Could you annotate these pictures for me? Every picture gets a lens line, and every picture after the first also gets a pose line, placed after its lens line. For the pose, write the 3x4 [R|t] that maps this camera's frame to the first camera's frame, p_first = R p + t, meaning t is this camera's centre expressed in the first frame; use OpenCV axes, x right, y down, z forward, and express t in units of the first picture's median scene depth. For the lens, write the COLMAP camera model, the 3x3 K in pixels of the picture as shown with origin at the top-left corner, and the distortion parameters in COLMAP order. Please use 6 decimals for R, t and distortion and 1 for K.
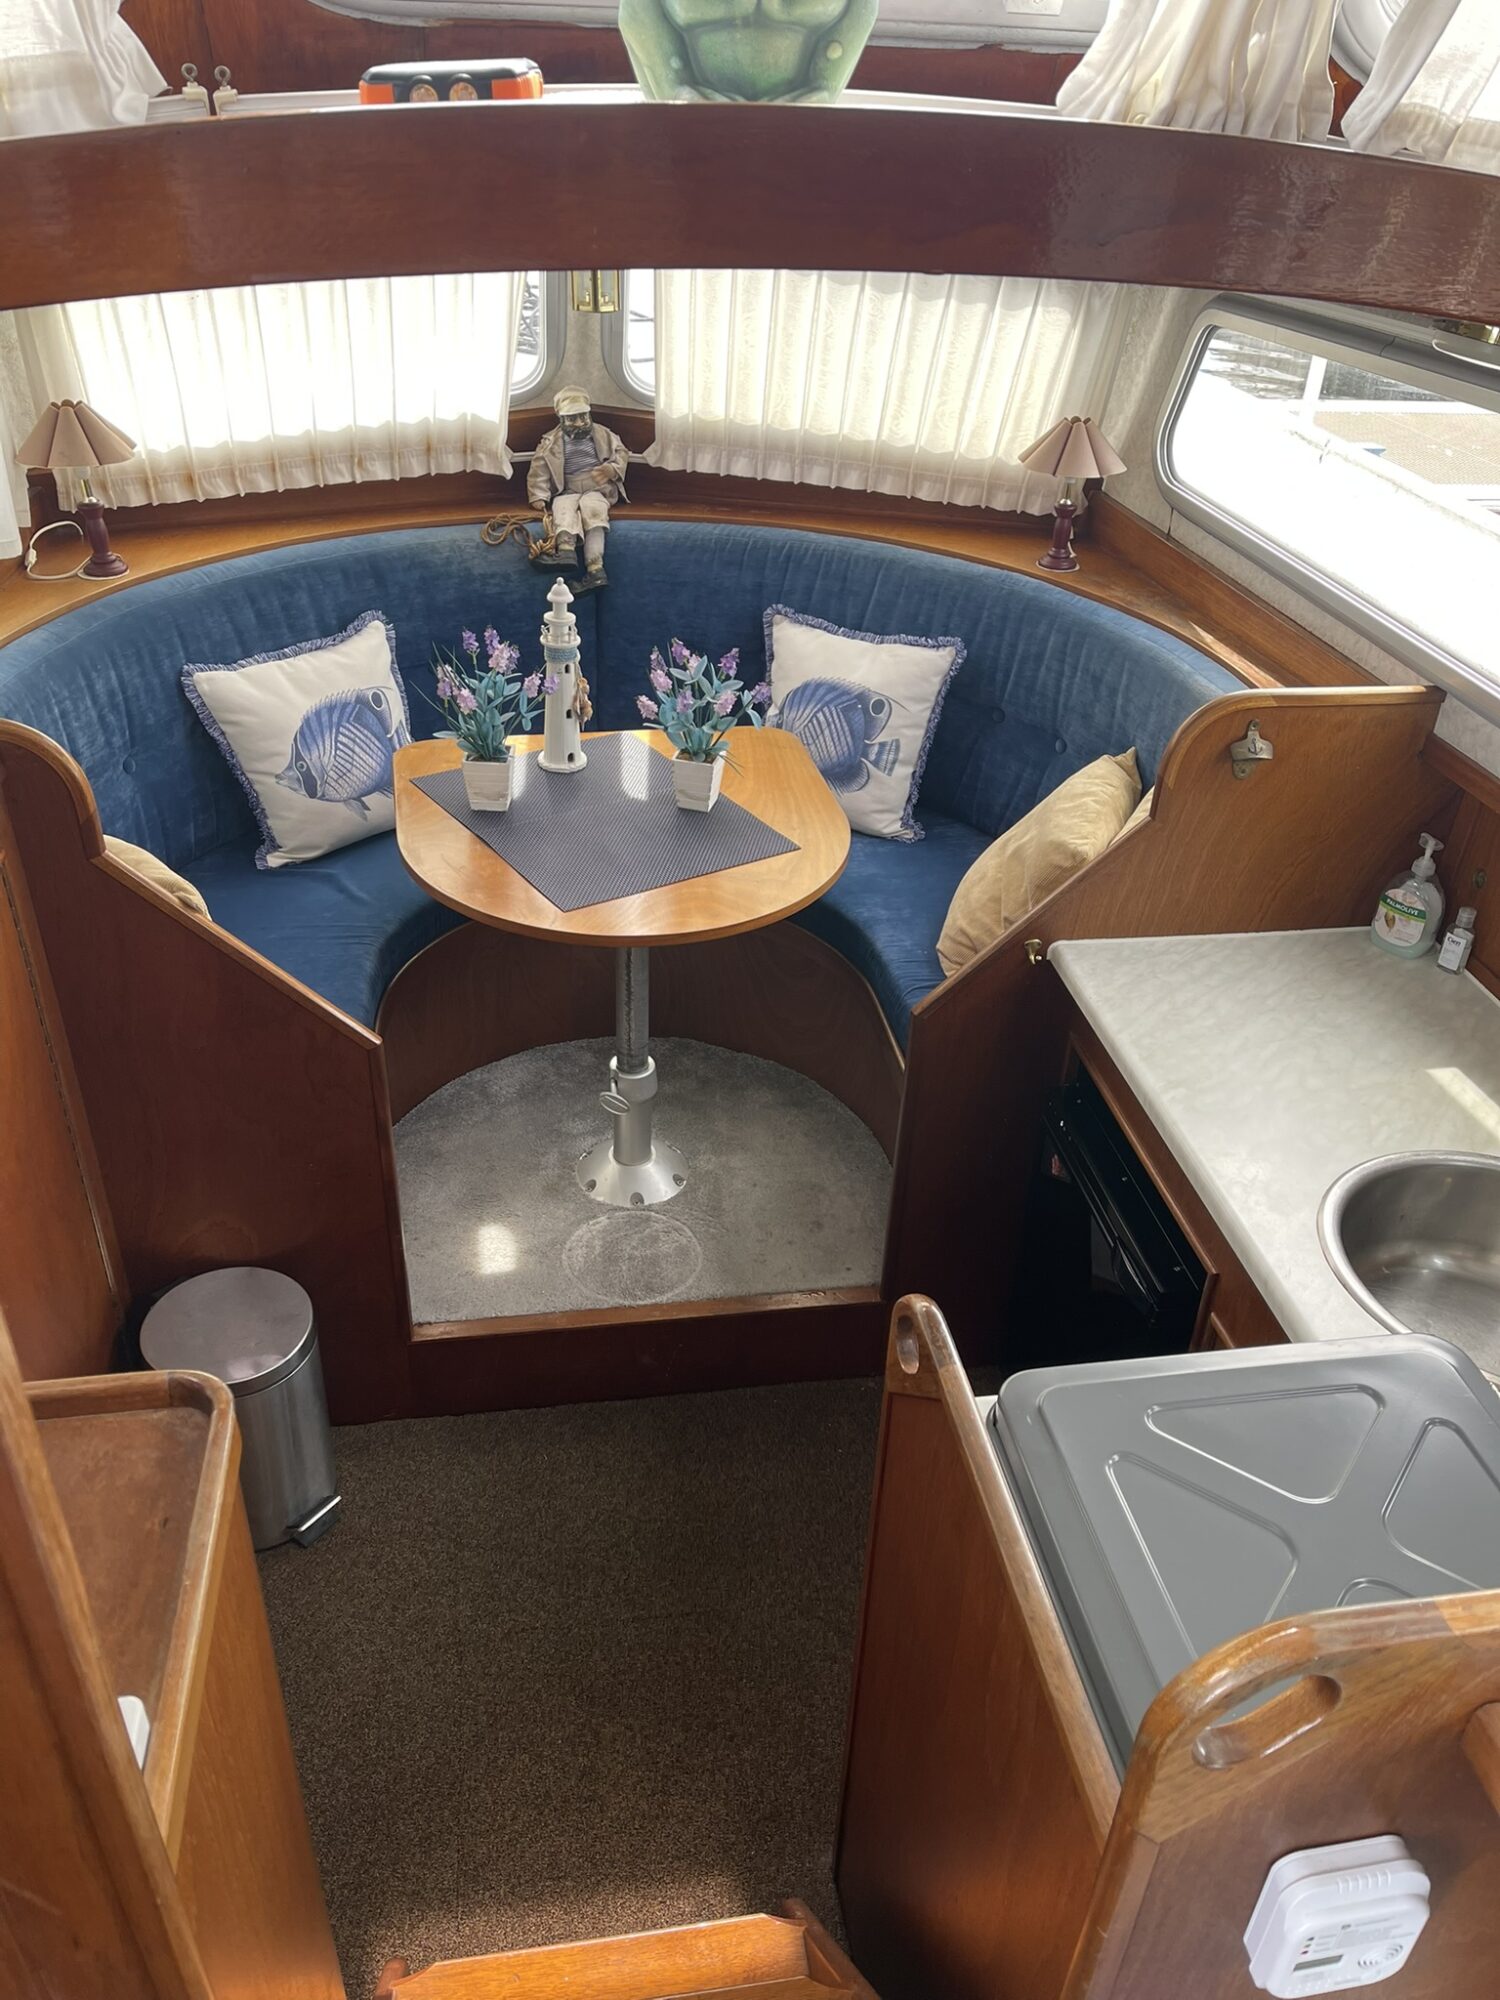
lens RADIAL K [[1492.3, 0, 744.3], [0, 1492.3, 1009.1], [0, 0, 1]] dist [0.060691, -0.082096]
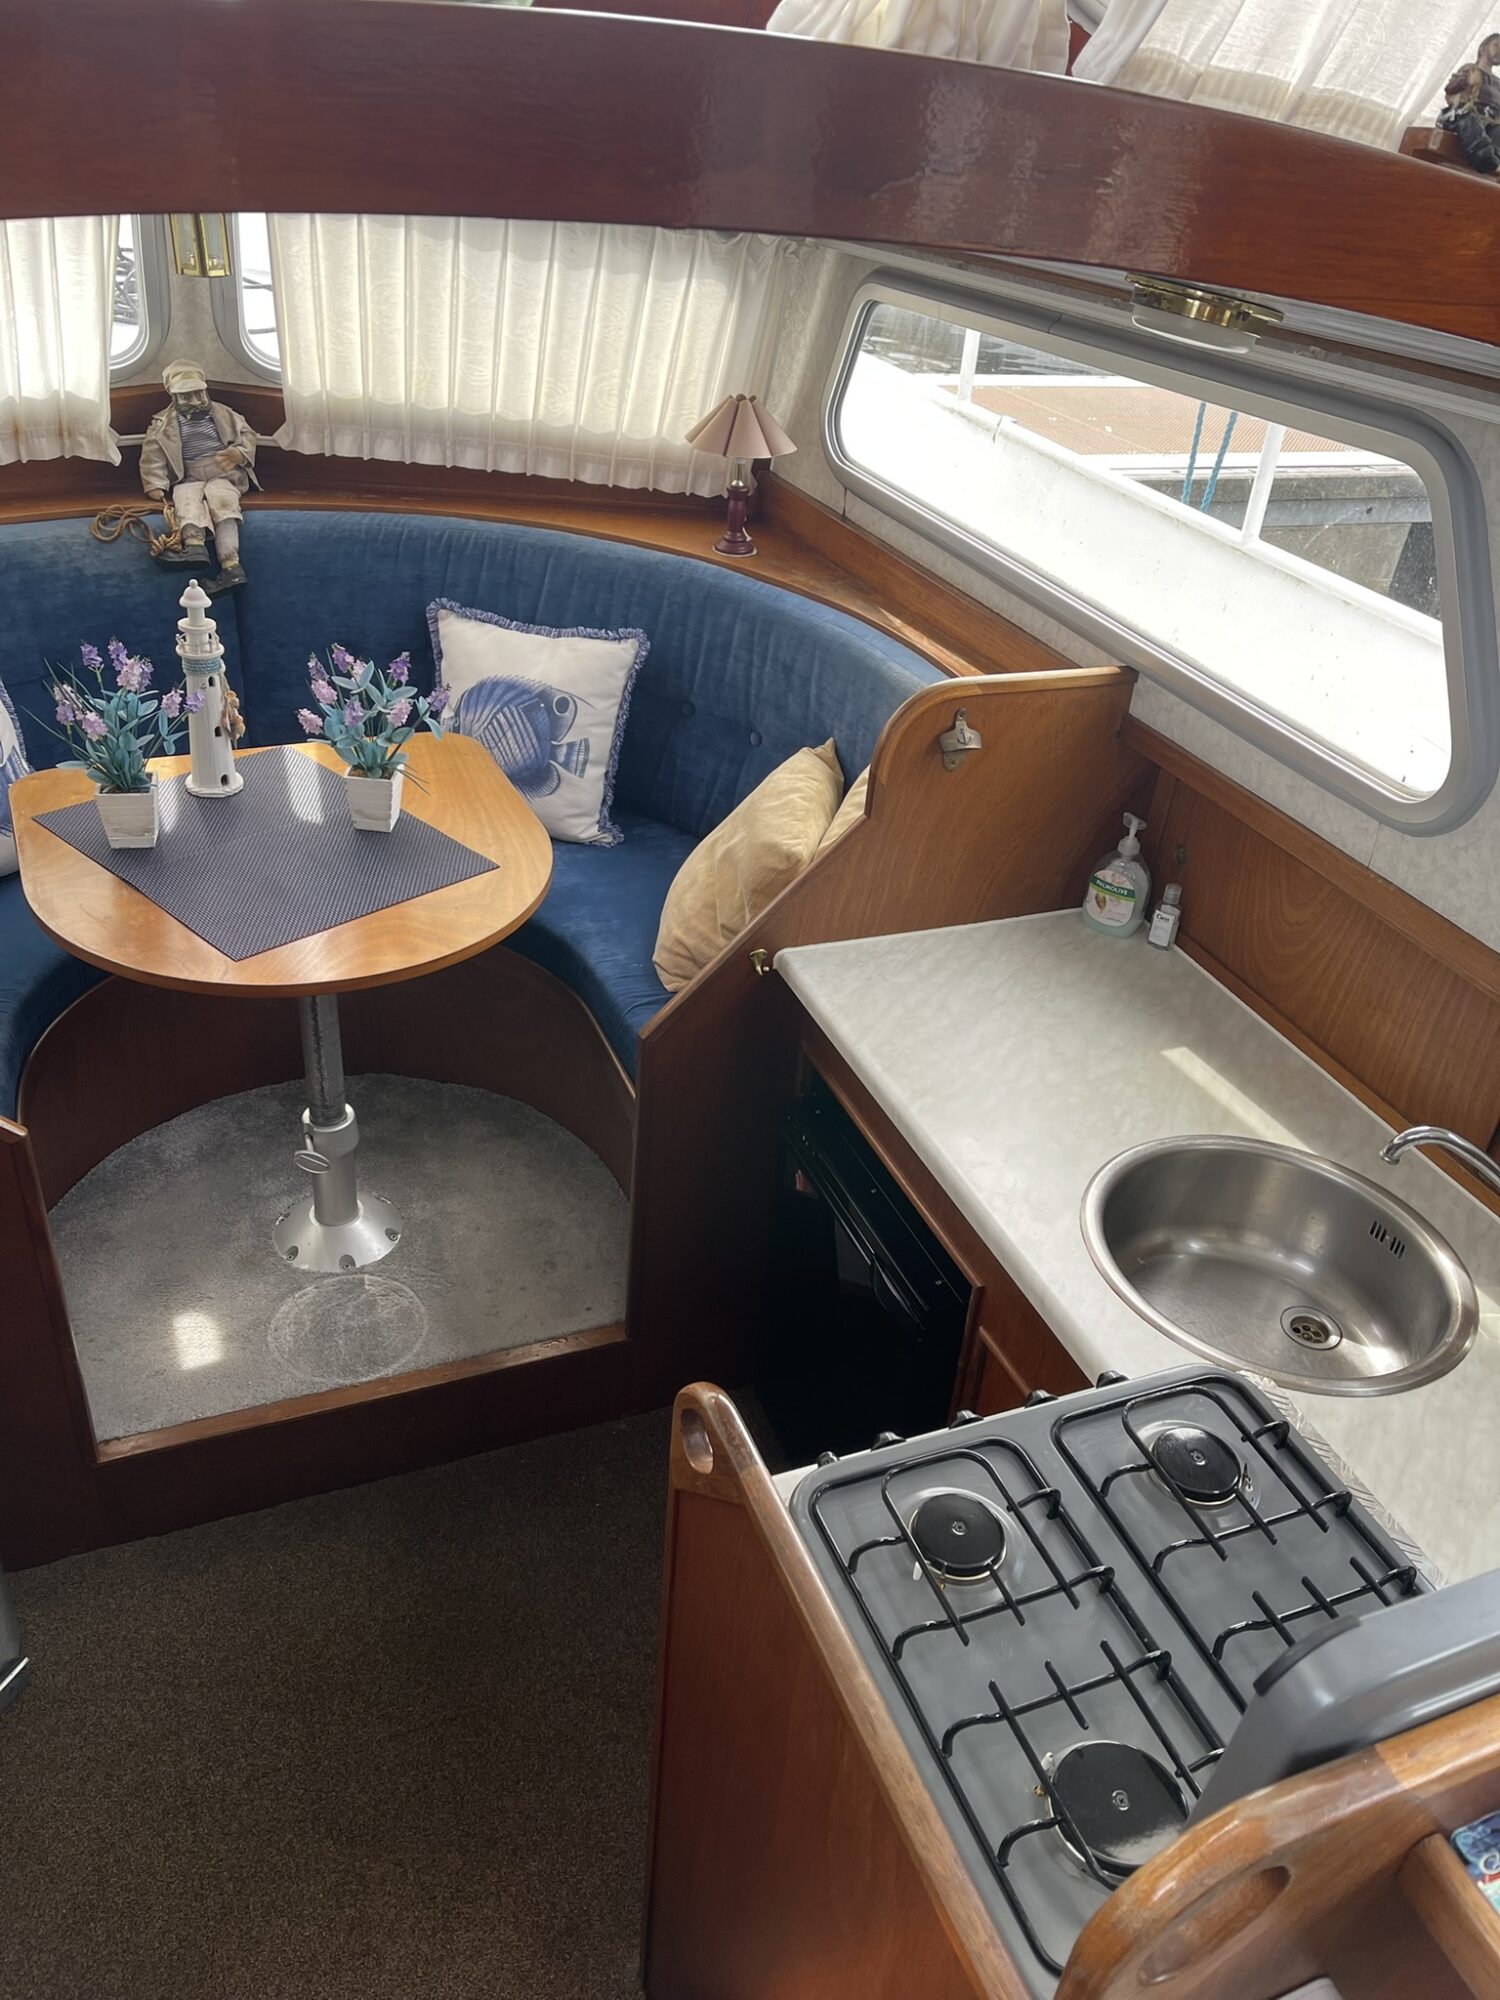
lens RADIAL K [[1492.3, 0, 744.0], [0, 1492.3, 1008.5], [0, 0, 1]] dist [0.060691, -0.082096]
pose [[0.973814, -0.090724, 0.208462, -0.013850], [0.087764, 0.995866, 0.023424, -0.026837], [-0.209725, -0.004515, 0.977750, 0.062379]]
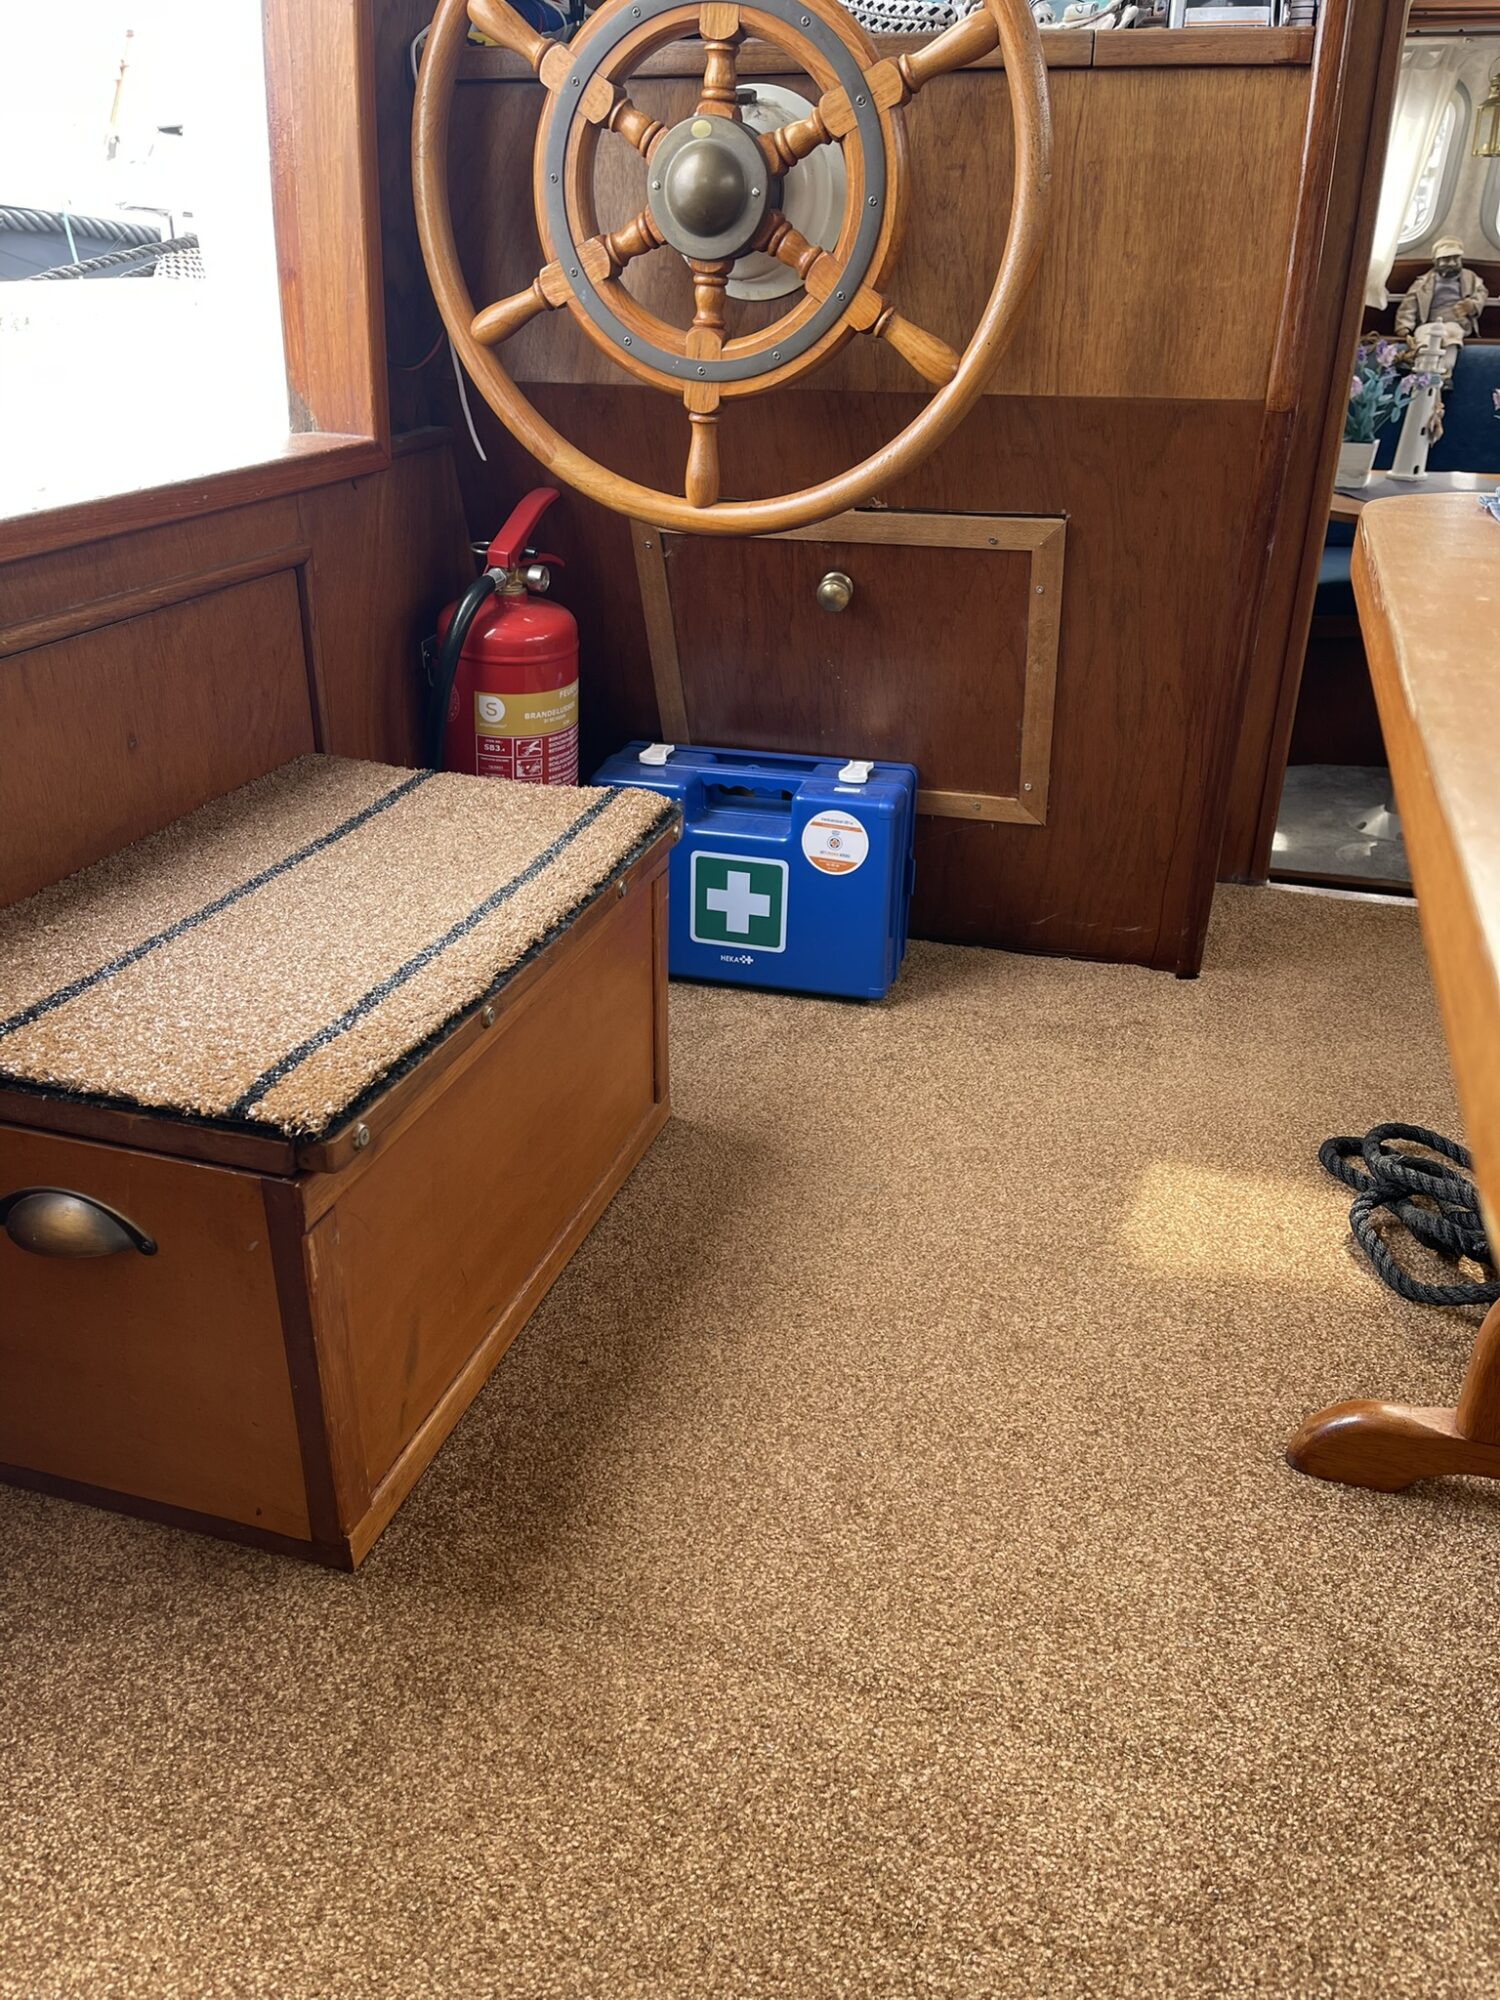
lens RADIAL K [[1555.0, 0, 743.3], [0, 1555.0, 1019.1], [0, 0, 1]] dist [0.006574, -0.039488]
pose [[0.904444, 0.169087, -0.391651, -0.038183], [-0.213460, 0.974271, -0.072324, 0.487165], [0.369345, 0.149015, 0.917267, -0.325621]]
